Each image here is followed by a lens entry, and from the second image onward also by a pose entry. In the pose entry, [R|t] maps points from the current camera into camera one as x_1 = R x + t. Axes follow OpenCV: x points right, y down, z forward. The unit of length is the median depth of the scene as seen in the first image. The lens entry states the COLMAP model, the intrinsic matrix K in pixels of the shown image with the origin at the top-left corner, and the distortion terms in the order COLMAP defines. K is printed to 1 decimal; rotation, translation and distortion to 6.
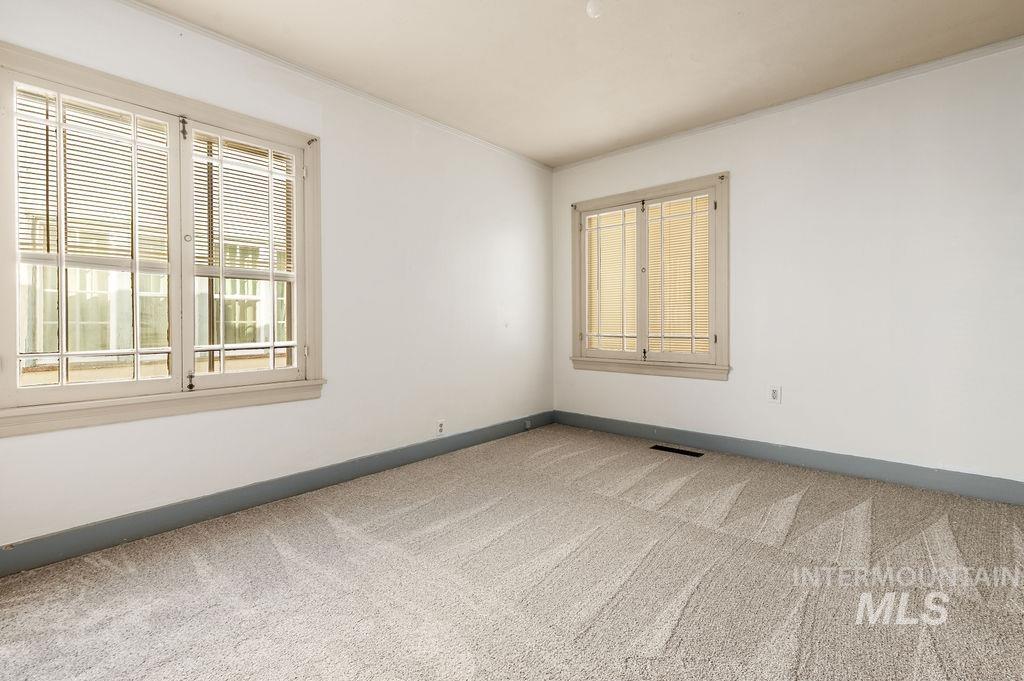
lens RADIAL K [[471.3, 0, 512.2], [0, 471.3, 316.4], [0, 0, 1]] dist [-0.000173, 0.000003]
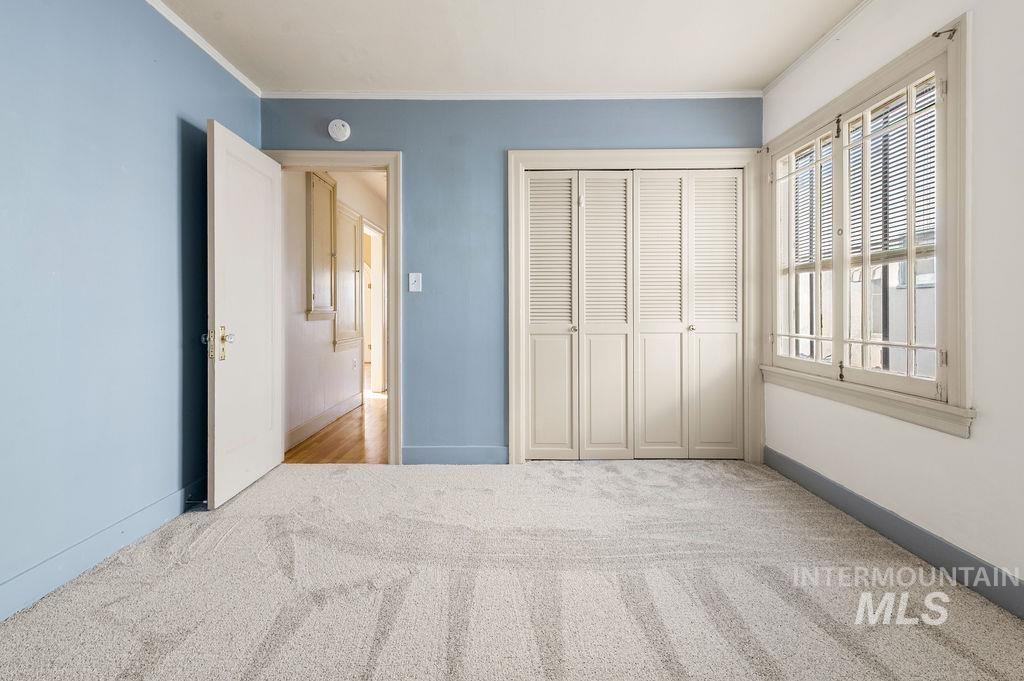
lens RADIAL K [[471.3, 0, 512.2], [0, 471.3, 316.4], [0, 0, 1]] dist [-0.000173, 0.000003]
pose [[-0.747077, 0.013099, -0.664609, 0.449813], [0.011353, 0.999911, 0.006946, 0.002477], [0.664641, -0.002356, -0.747159, 1.085663]]
